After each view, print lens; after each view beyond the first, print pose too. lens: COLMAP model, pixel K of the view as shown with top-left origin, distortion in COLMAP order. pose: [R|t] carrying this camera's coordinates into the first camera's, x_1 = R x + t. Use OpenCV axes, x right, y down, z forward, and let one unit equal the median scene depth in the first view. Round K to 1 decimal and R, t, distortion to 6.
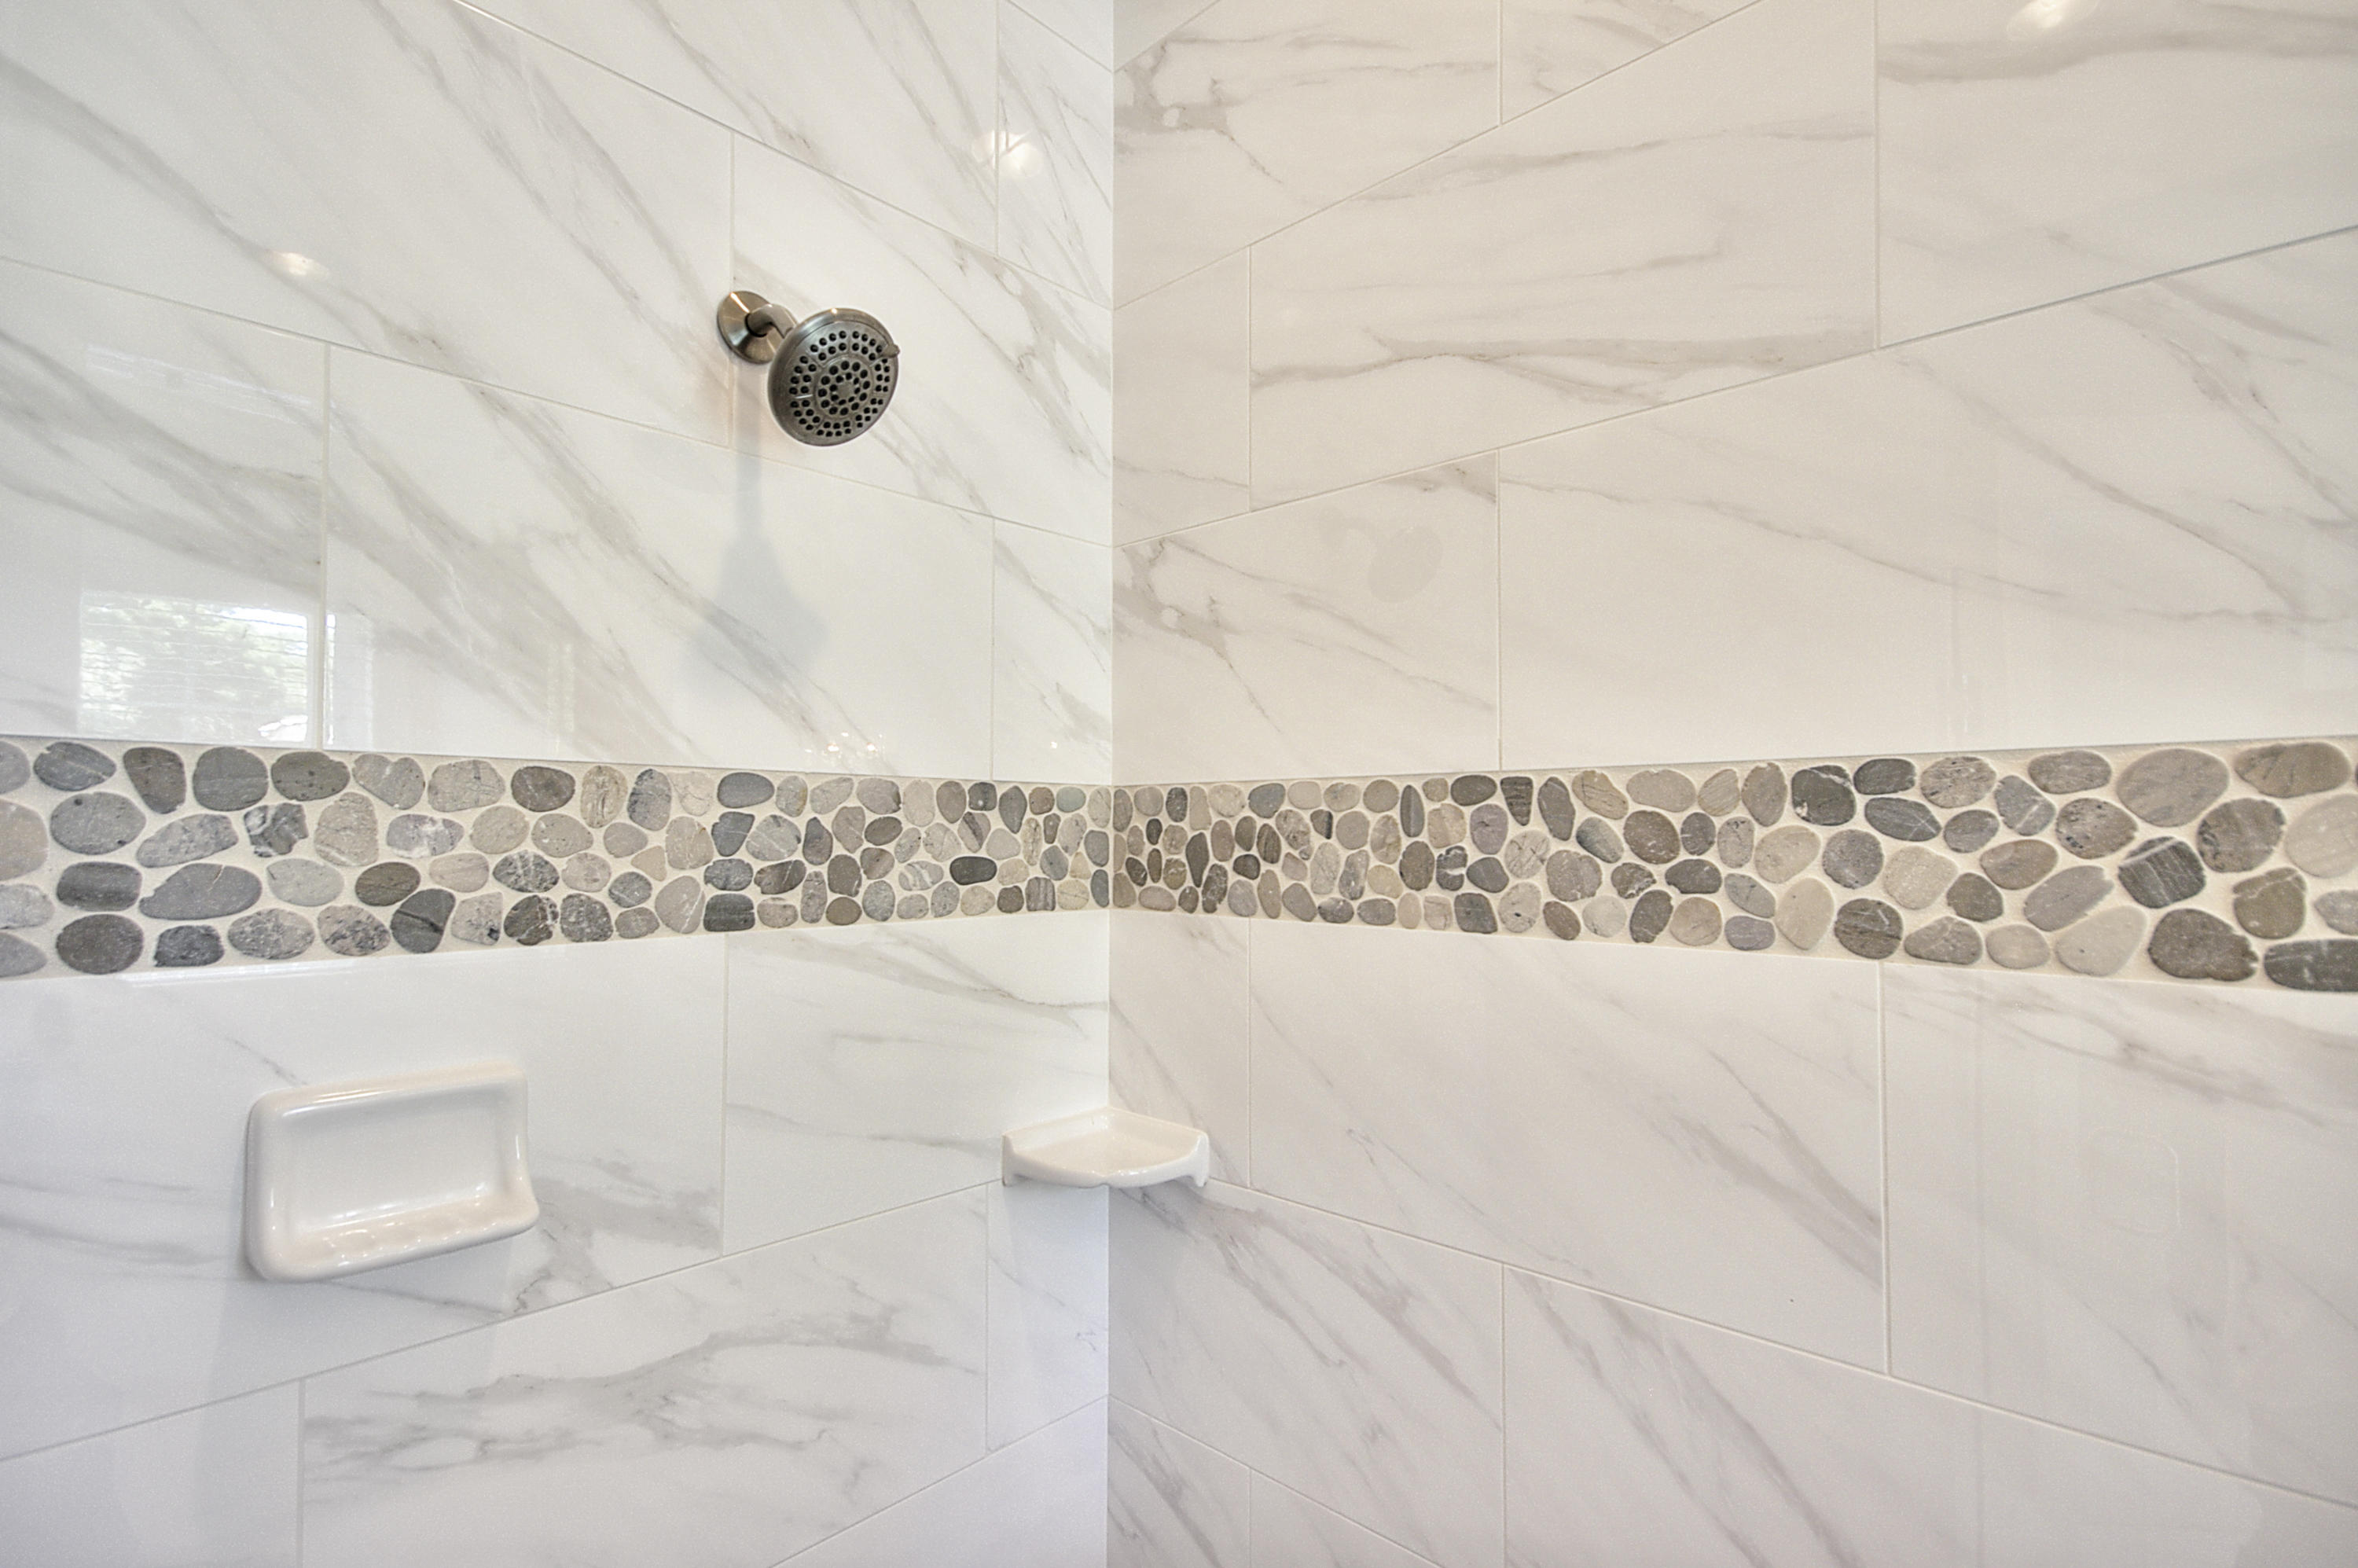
lens RADIAL K [[1090.5, 0, 1181.5], [0, 1090.5, 798.5], [0, 0, 1]] dist [0.000994, -0.007615]
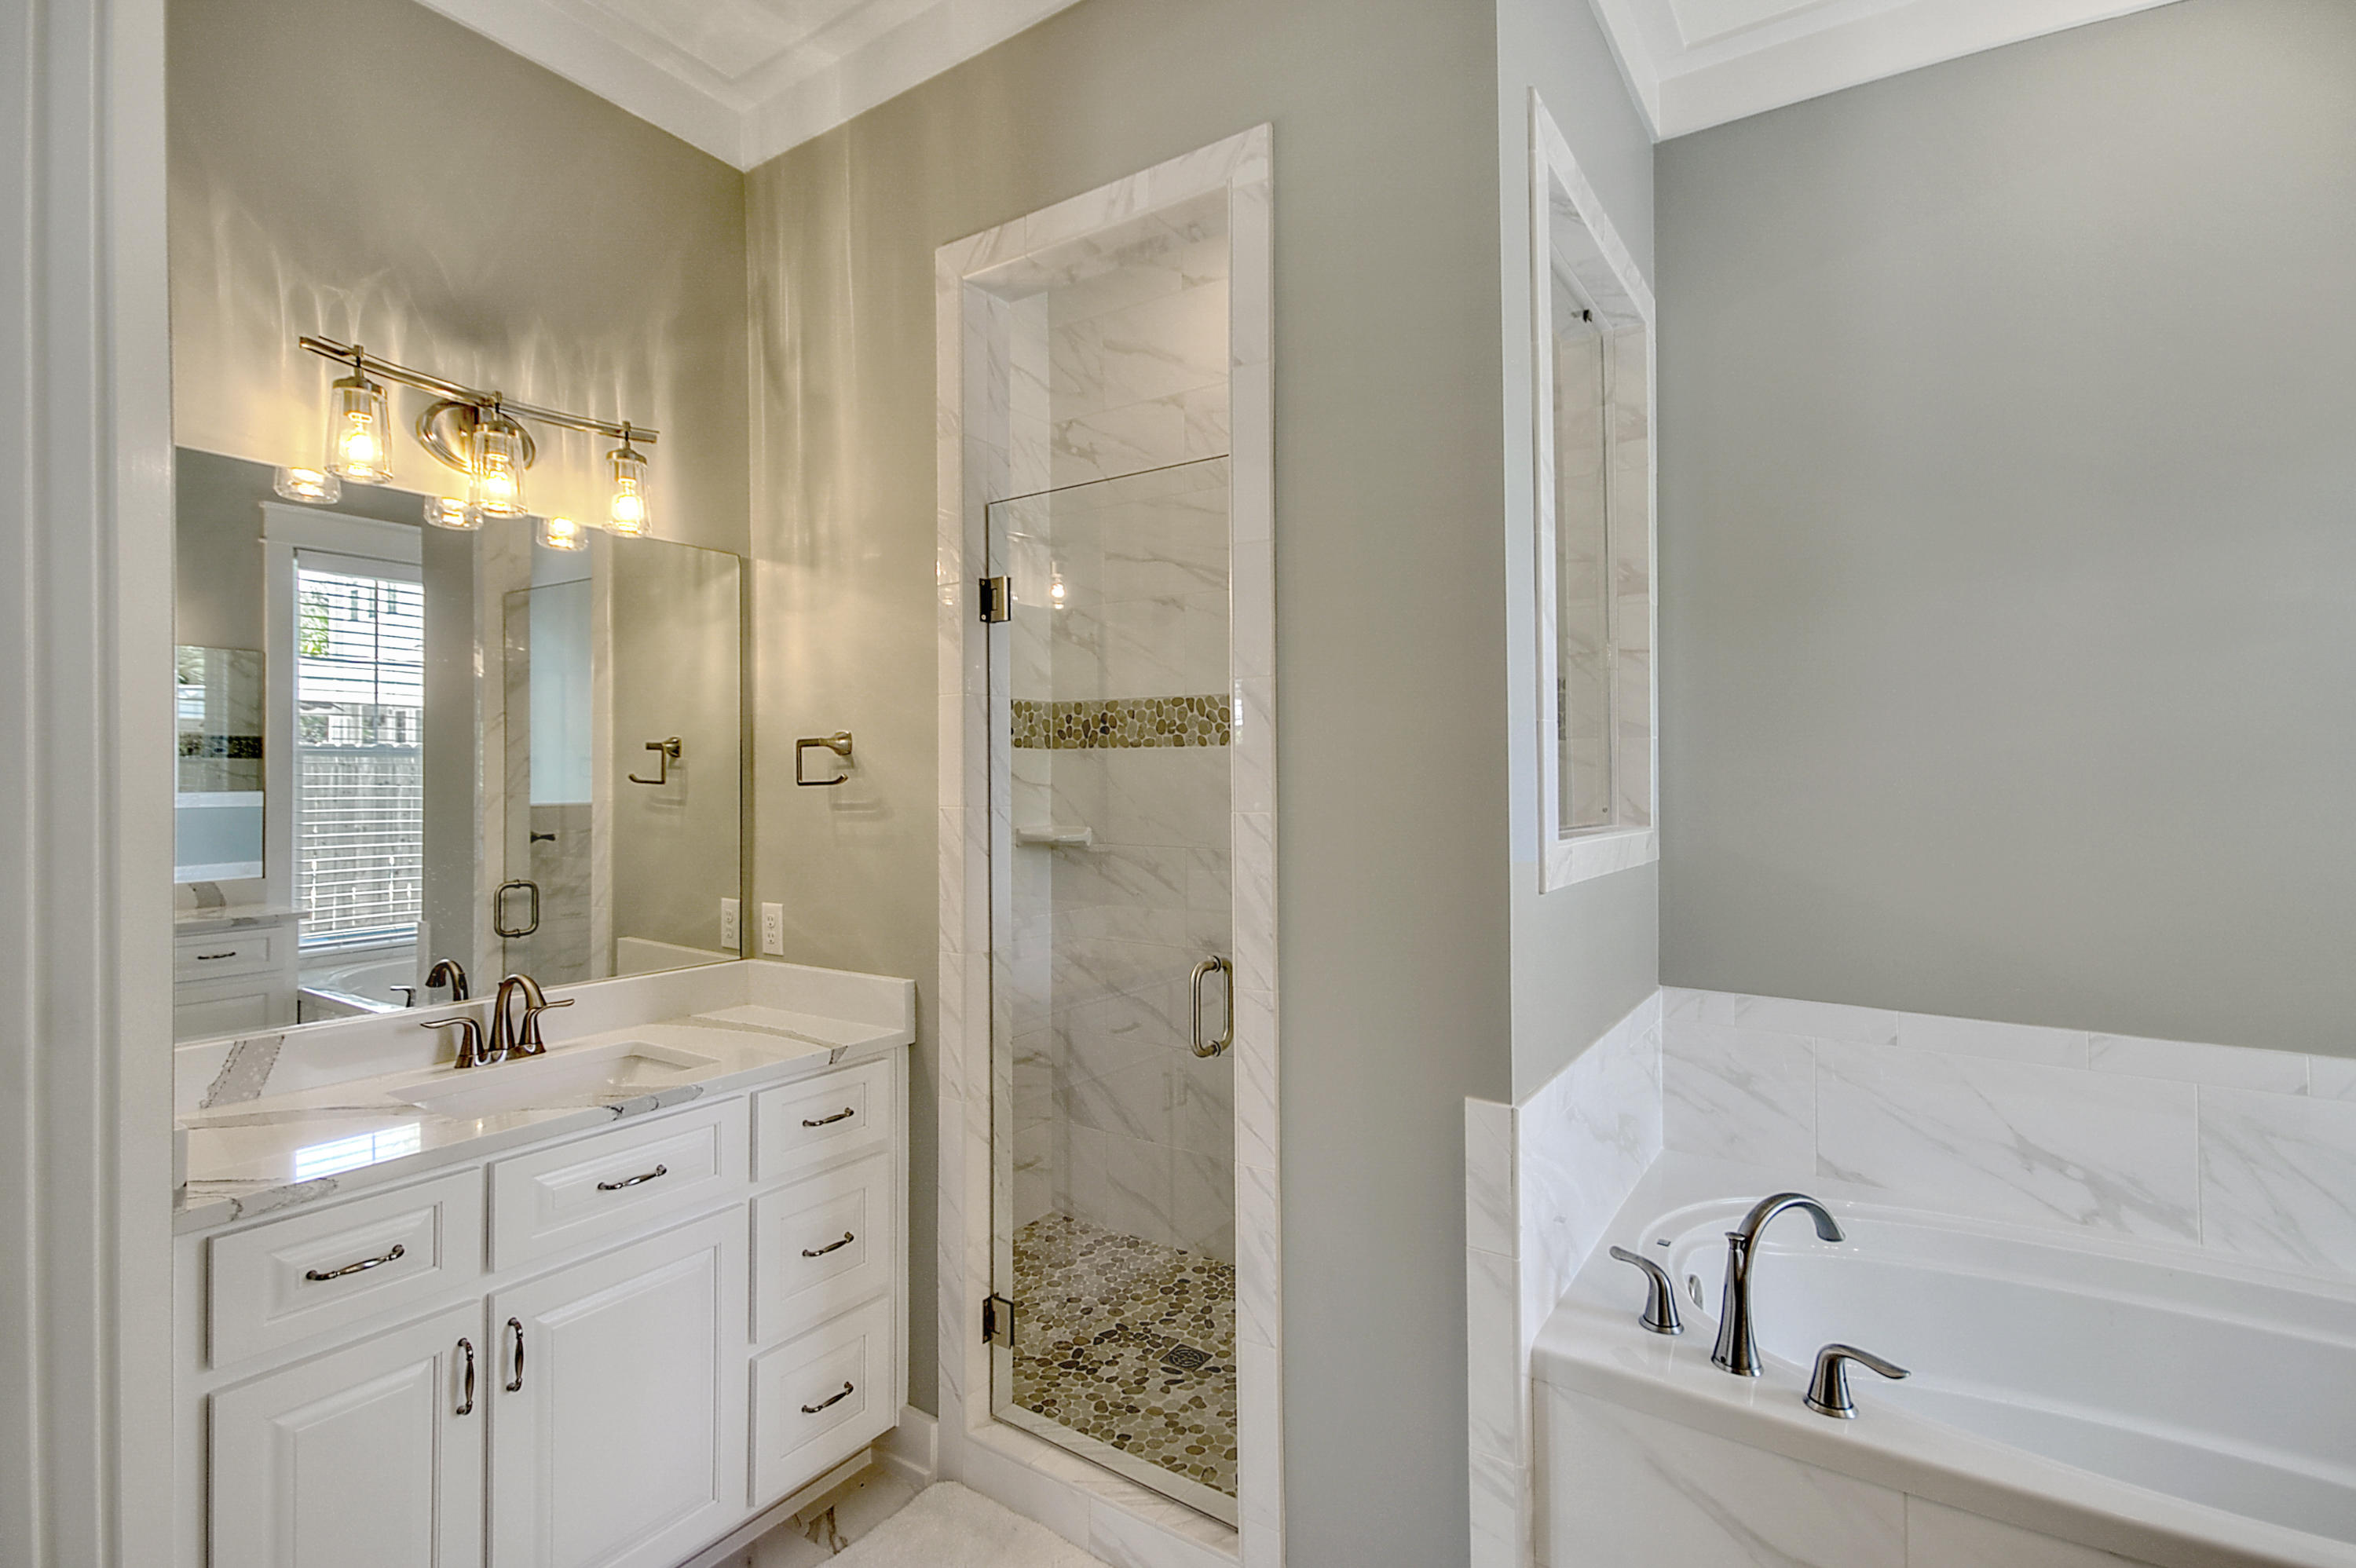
lens RADIAL K [[1089.5, 0, 1180.7], [0, 1089.5, 774.0], [0, 0, 1]] dist [0.000994, -0.007615]
pose [[0.987885, -0.009014, 0.154923, -0.186248], [0.002816, 0.999188, 0.040182, 0.064279], [-0.155159, -0.039259, 0.987109, -1.837676]]
